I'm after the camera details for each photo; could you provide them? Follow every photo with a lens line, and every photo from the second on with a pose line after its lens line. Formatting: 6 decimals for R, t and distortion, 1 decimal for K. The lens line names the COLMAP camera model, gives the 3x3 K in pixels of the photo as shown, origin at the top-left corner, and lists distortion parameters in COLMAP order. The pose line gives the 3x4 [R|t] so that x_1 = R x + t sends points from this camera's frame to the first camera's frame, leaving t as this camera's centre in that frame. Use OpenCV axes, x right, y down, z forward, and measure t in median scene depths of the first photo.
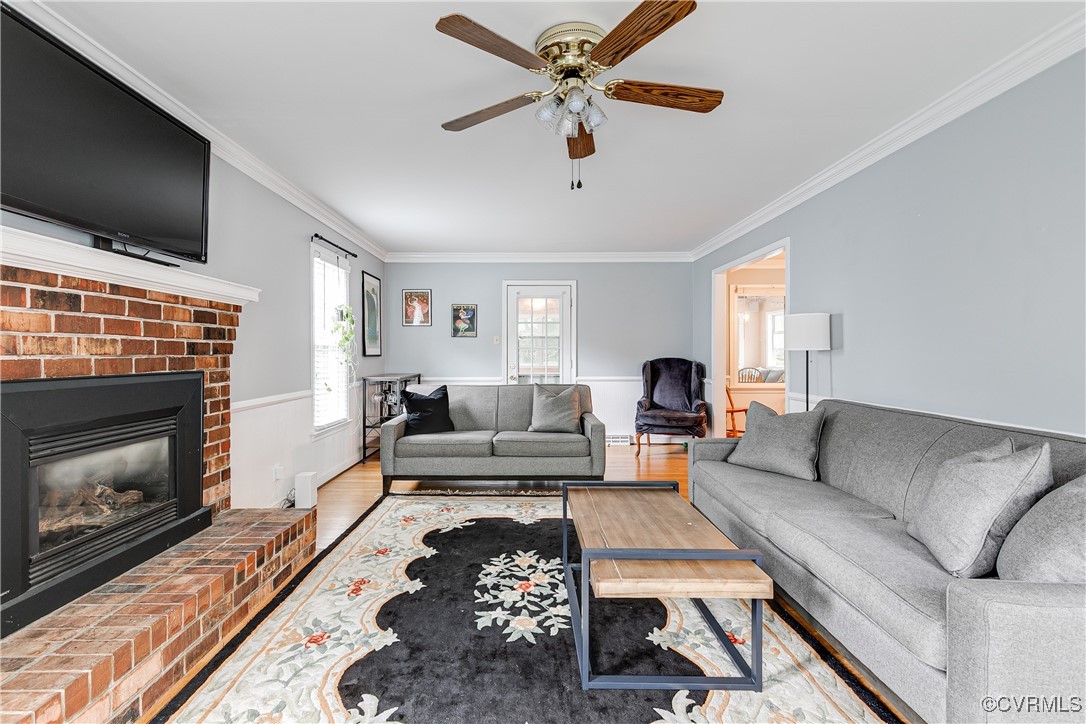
lens RADIAL K [[502.9, 0, 537.4], [0, 502.9, 353.3], [0, 0, 1]] dist [0.007309, -0.001823]
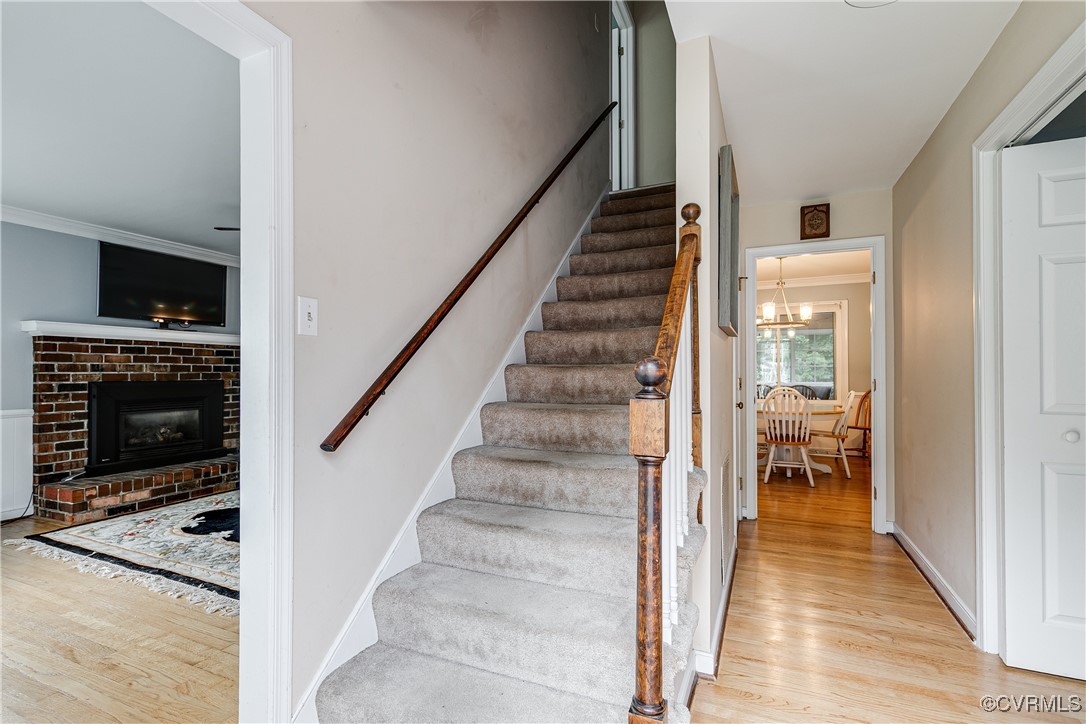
lens RADIAL K [[502.9, 0, 568.3], [0, 502.9, 367.3], [0, 0, 1]] dist [0.007309, -0.001823]
pose [[0.921956, -0.005778, -0.387252, 1.431103], [0.002323, 0.999953, -0.009388, 0.006826], [0.387288, 0.007755, 0.921926, -0.340342]]
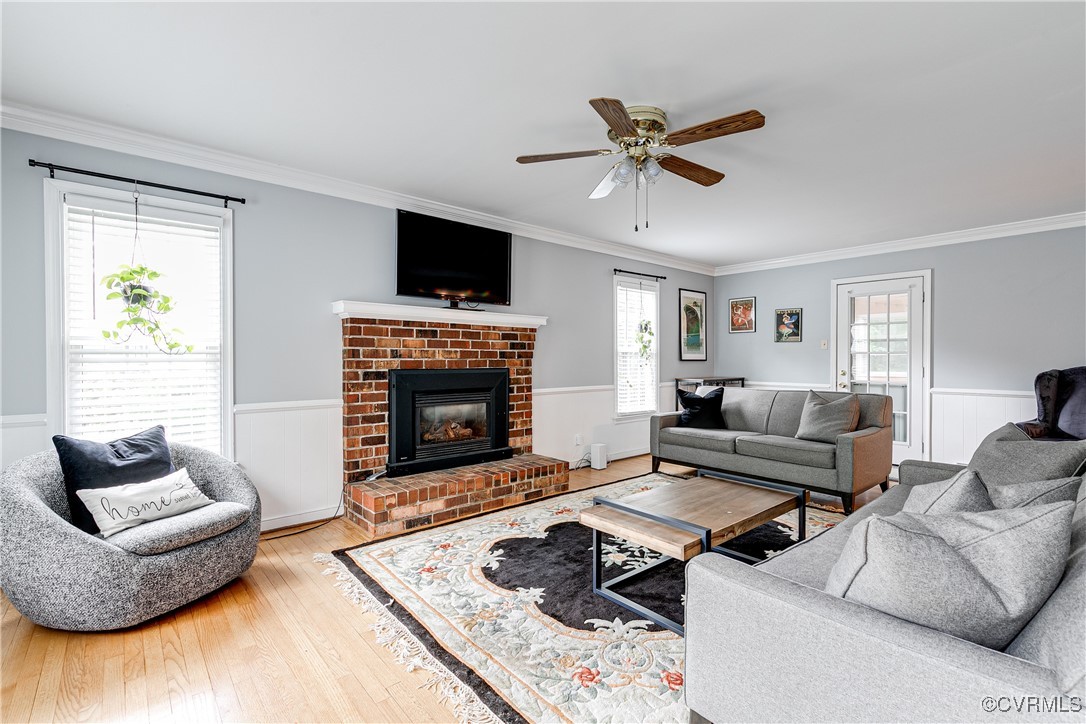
lens RADIAL K [[502.9, 0, 542.1], [0, 502.9, 363.6], [0, 0, 1]] dist [0.007309, -0.001823]
pose [[0.643769, 0.009781, -0.765157, 0.740762], [-0.002300, 0.999939, 0.010847, 0.001428], [0.765216, -0.005223, 0.643752, -0.019681]]
